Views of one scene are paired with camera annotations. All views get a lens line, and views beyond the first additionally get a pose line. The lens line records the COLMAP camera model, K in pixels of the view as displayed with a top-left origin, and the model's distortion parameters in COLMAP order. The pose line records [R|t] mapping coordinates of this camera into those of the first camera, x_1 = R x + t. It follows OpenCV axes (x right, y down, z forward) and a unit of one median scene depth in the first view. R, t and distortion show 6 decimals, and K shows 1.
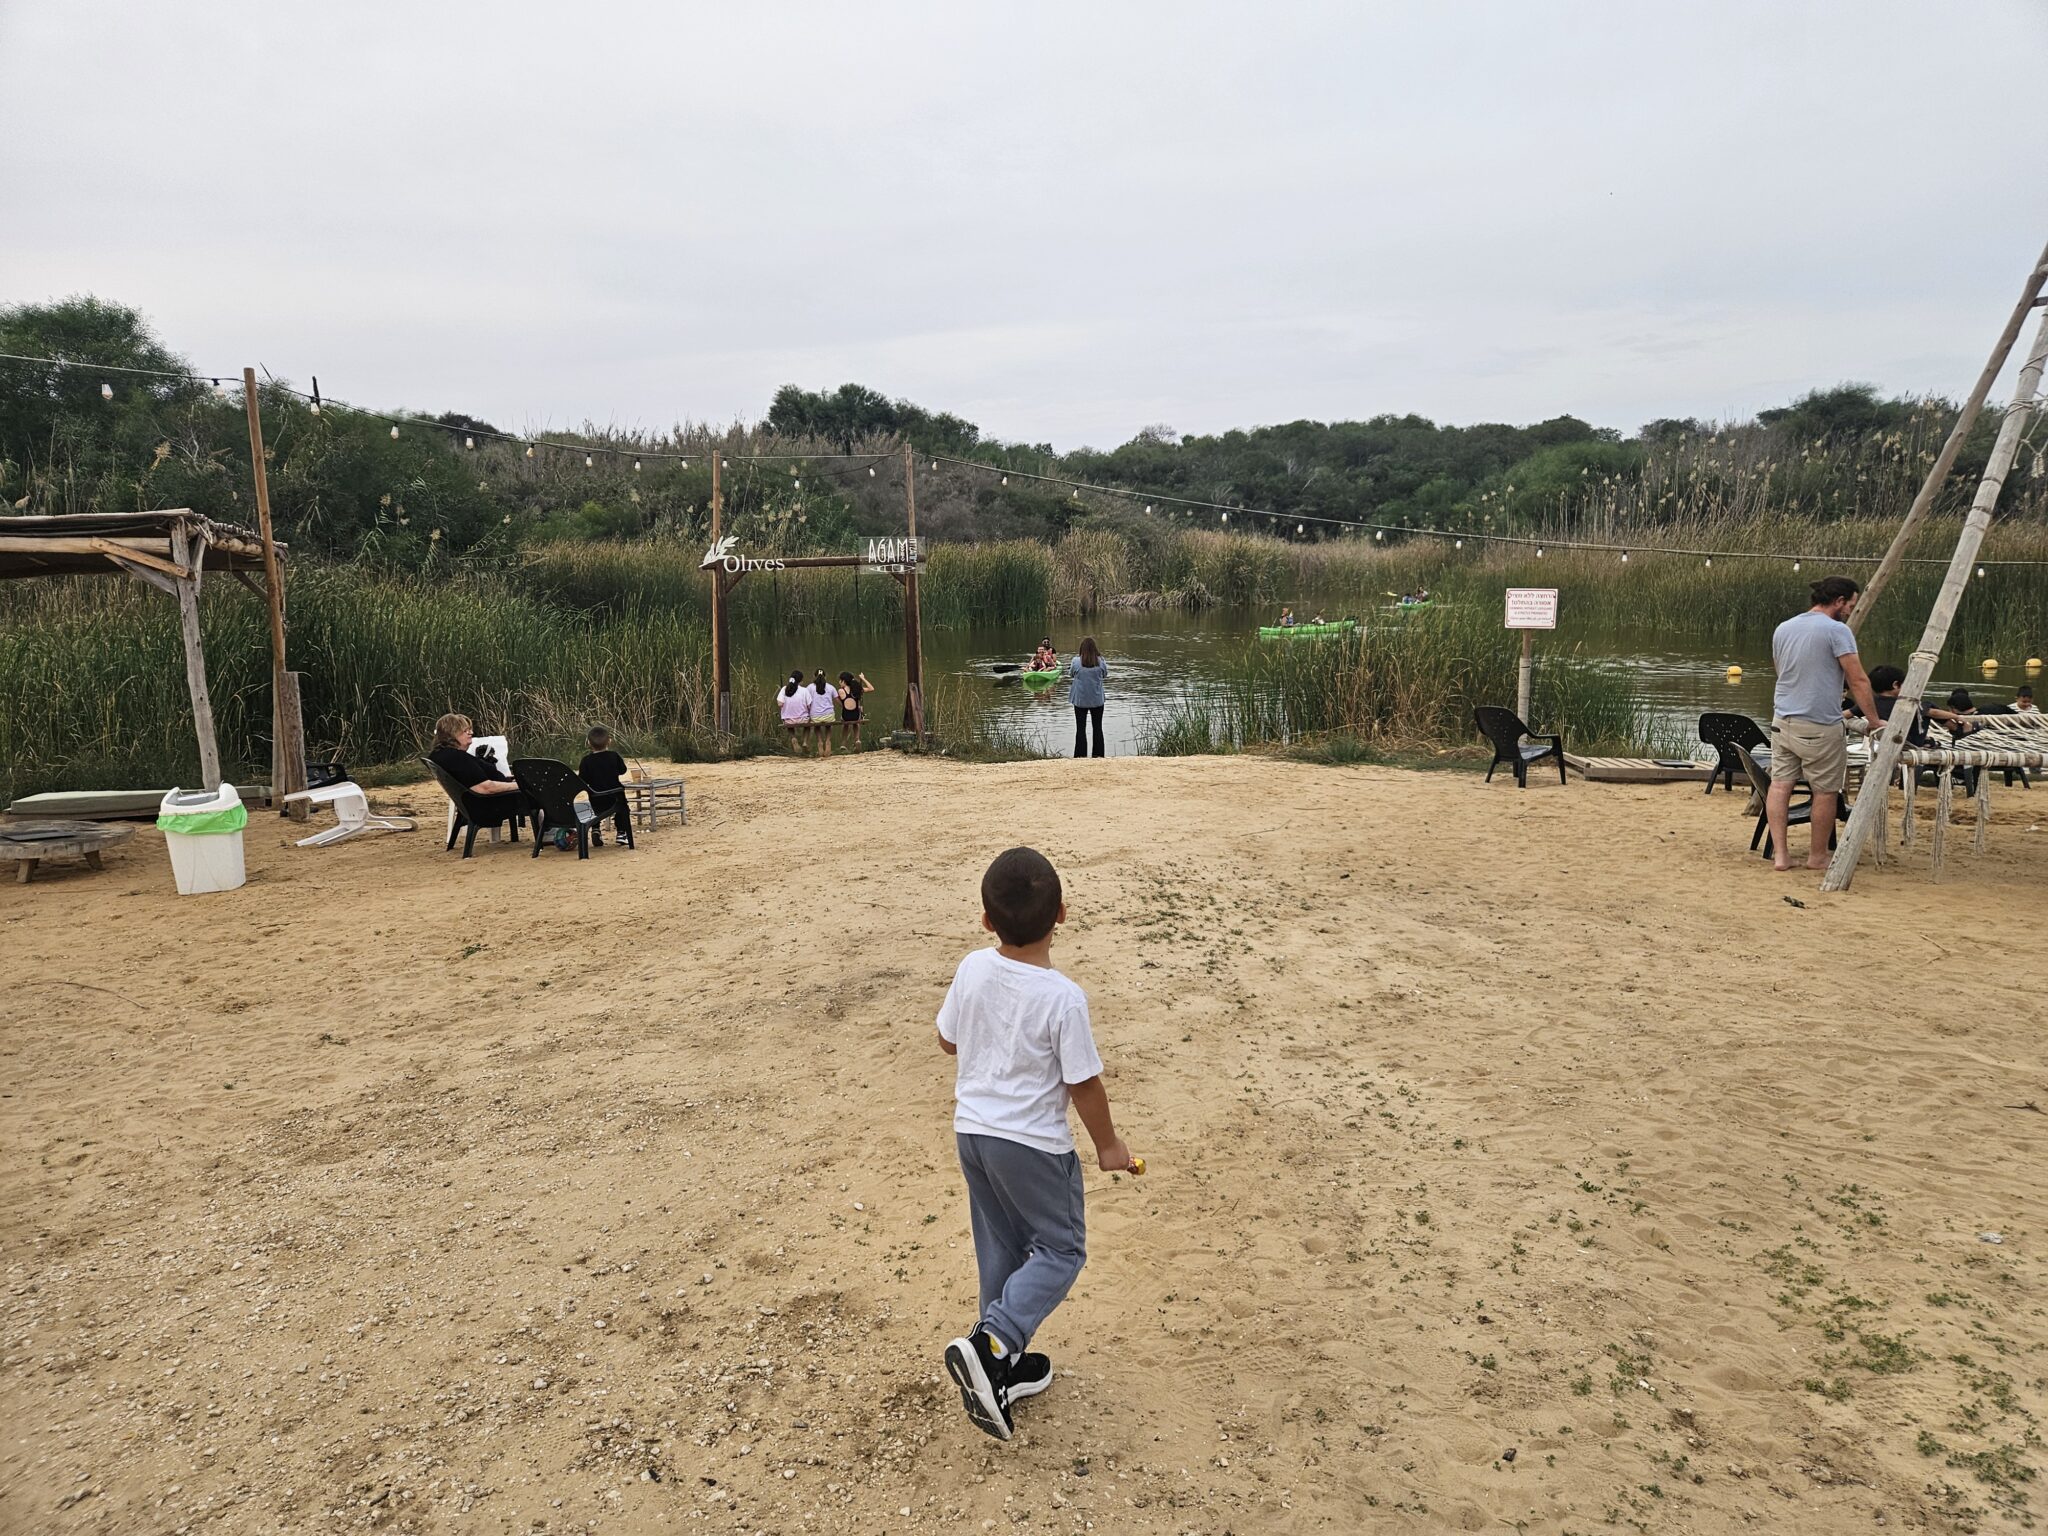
lens RADIAL K [[1413.9, 0, 989.7], [0, 1413.9, 761.6], [0, 0, 1]] dist [0.050368, -0.002073]
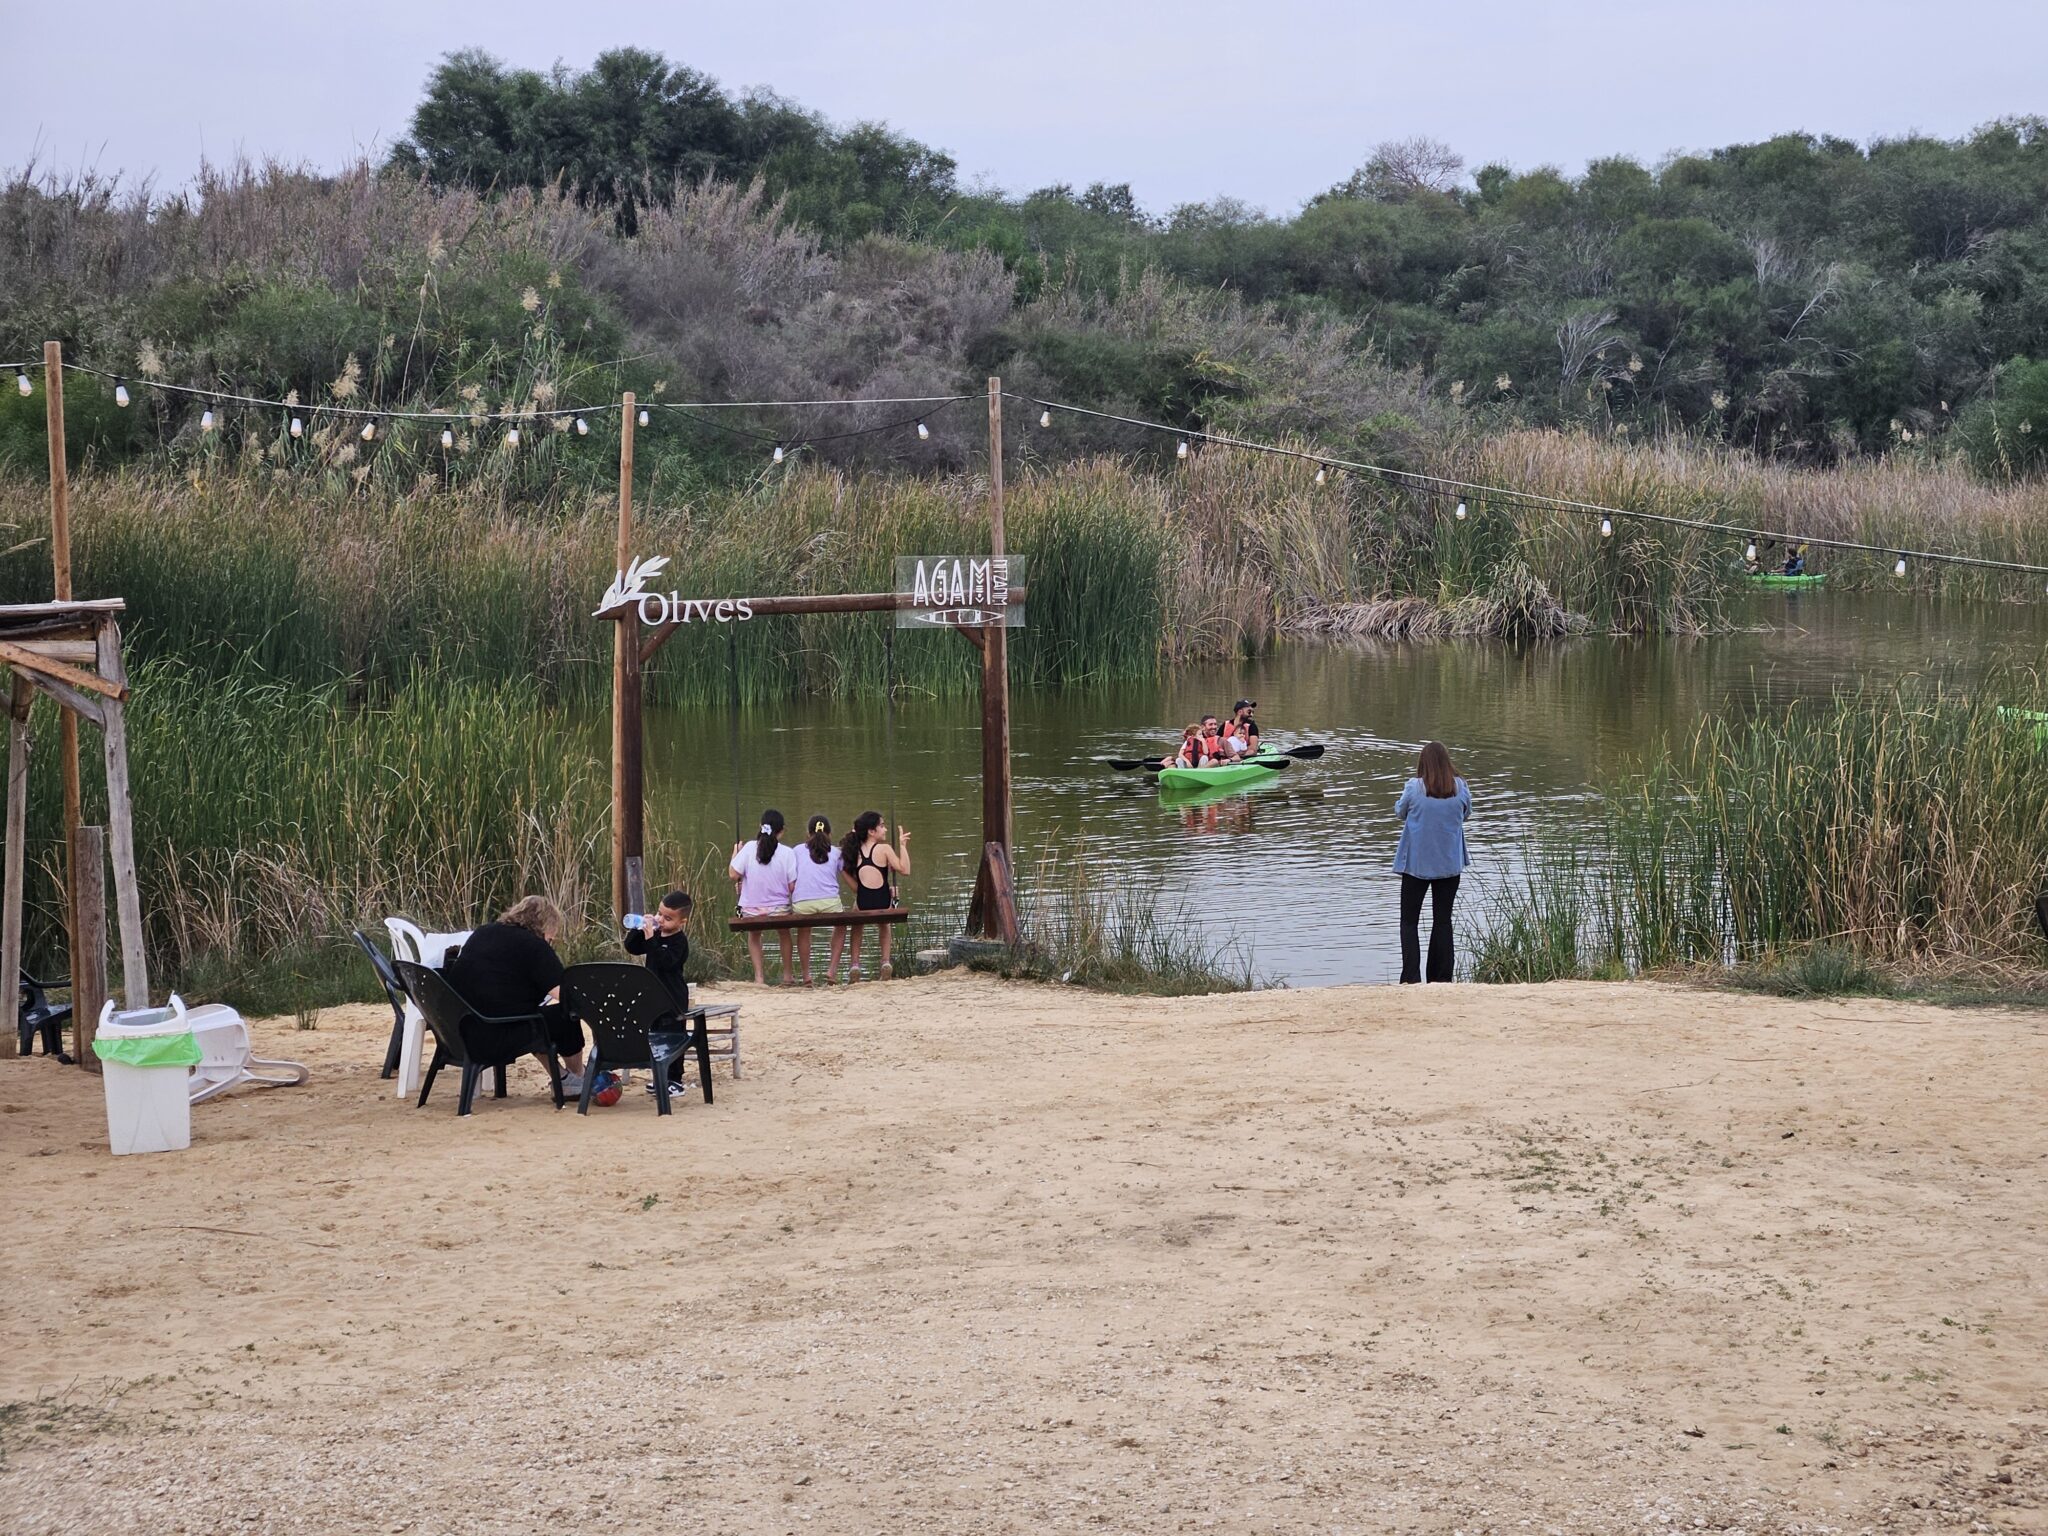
lens RADIAL K [[4050.8, 0, 1024.0], [0, 4050.8, 768.0], [0, 0, 1]] dist [-0.183344, 2.807235]
pose [[0.999675, 0.007416, 0.024397, -0.076583], [-0.005743, 0.997674, -0.067924, 0.016043], [-0.024843, 0.067761, 0.997392, -0.429616]]
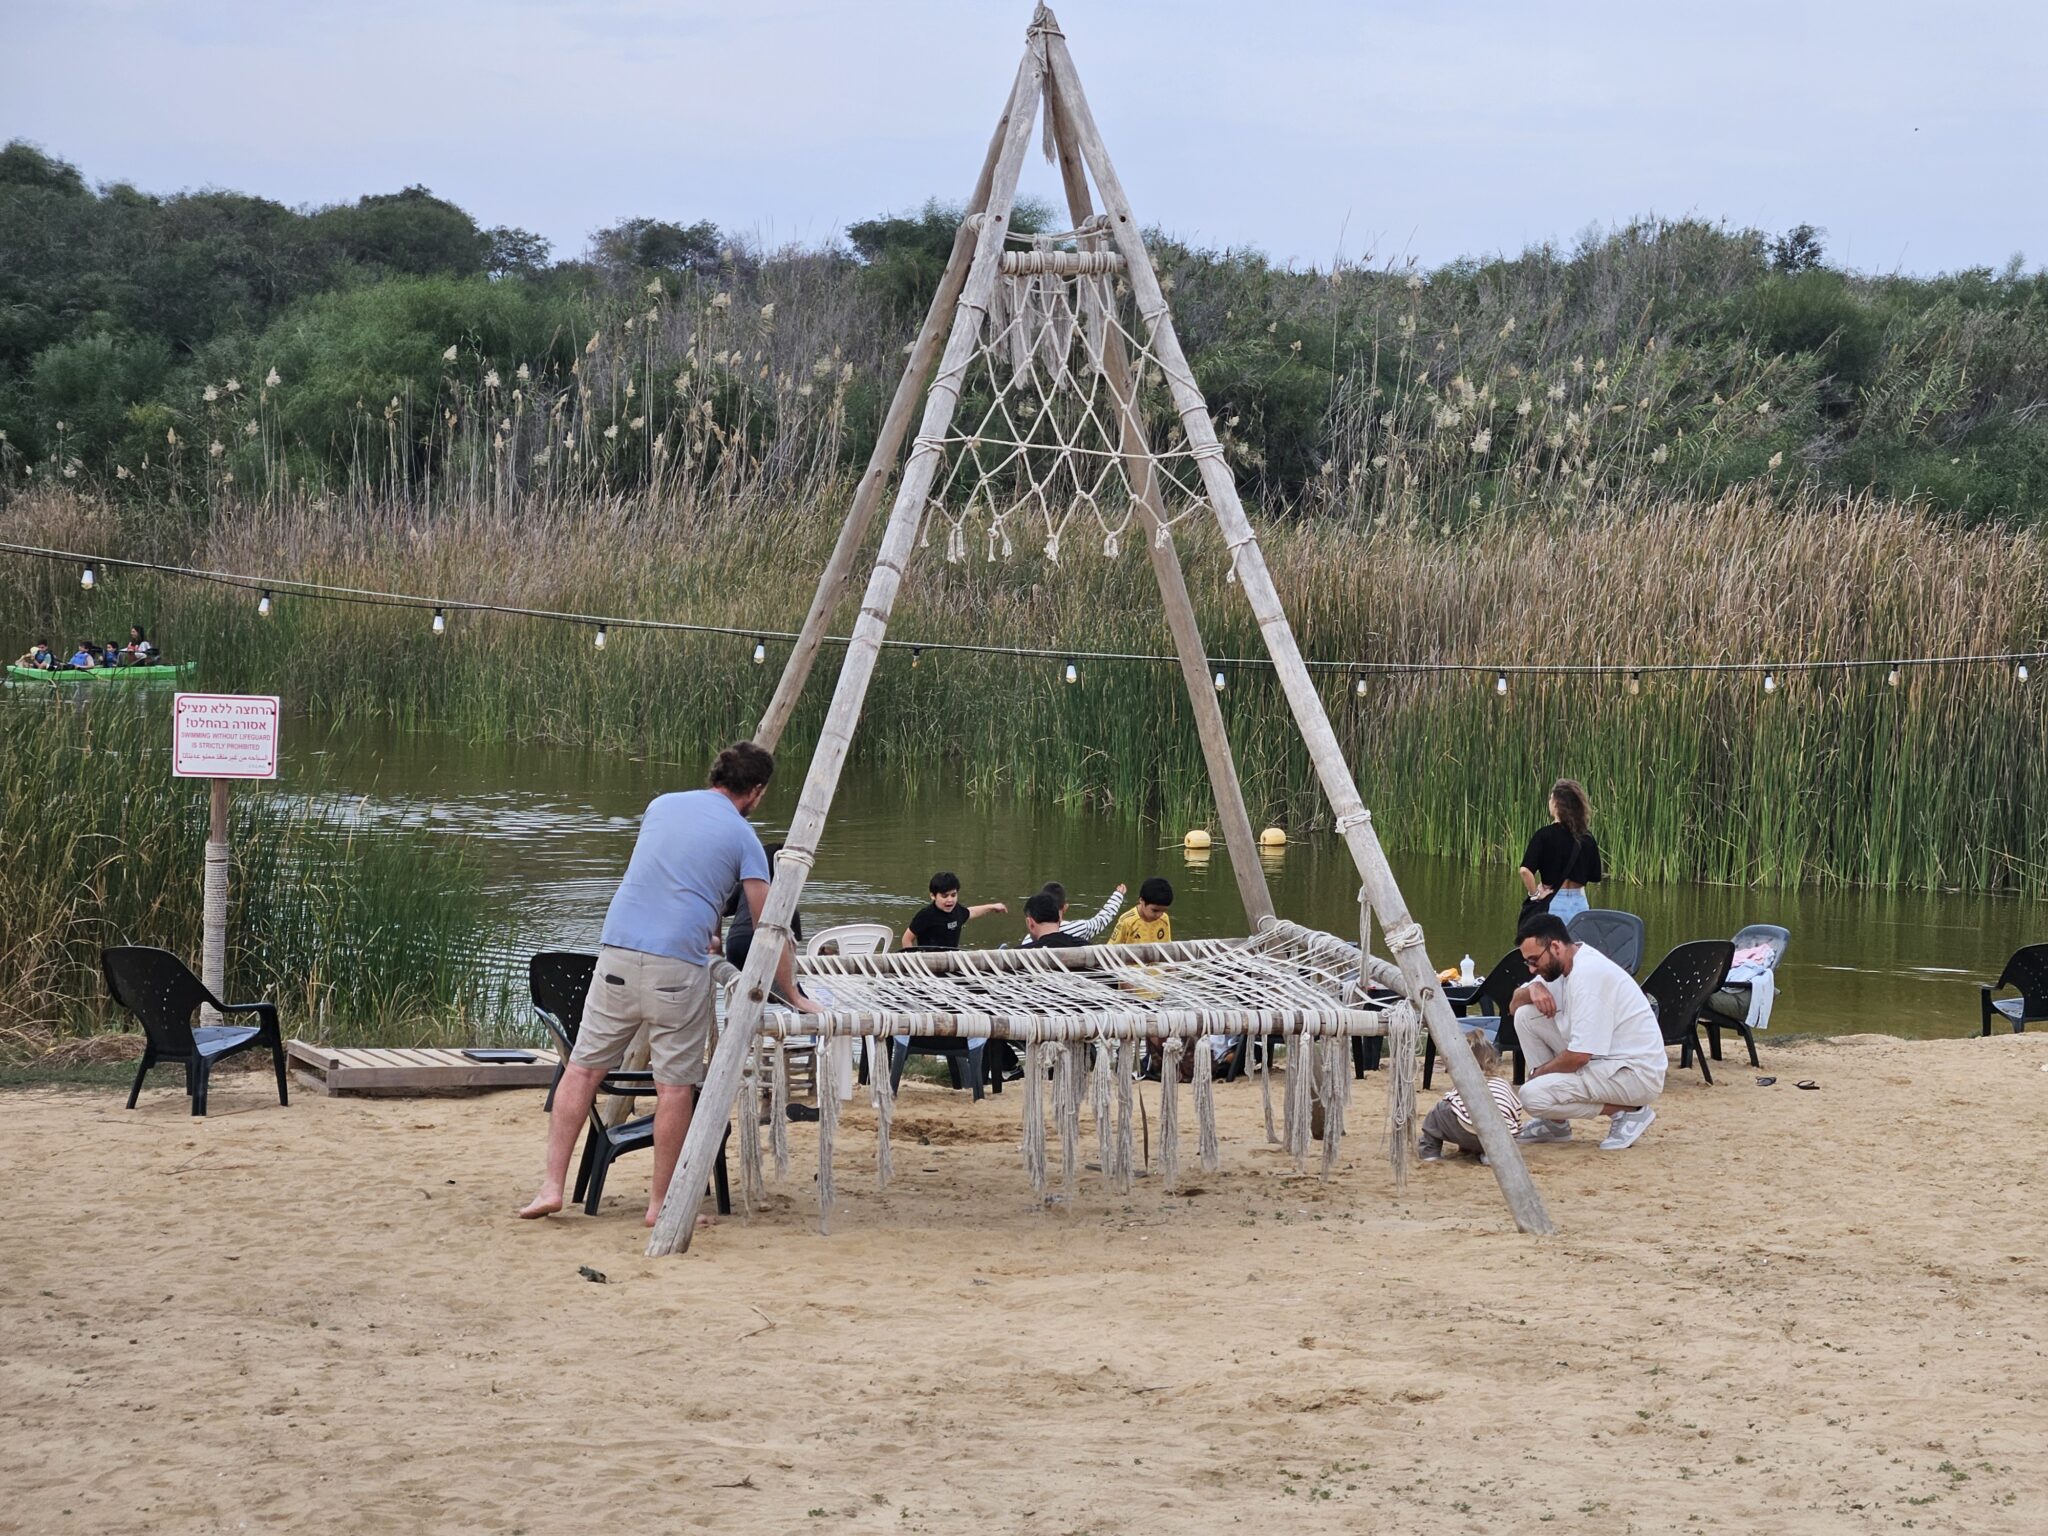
lens RADIAL K [[3998.5, 0, 1269.2], [0, 3998.5, 716.9], [0, 0, 1]] dist [0.017993, 0.274957]
pose [[0.833537, 0.013683, 0.552294, -0.046865], [0.038239, 0.995867, -0.082385, 0.006173], [-0.551138, 0.089790, 0.829569, -0.210641]]
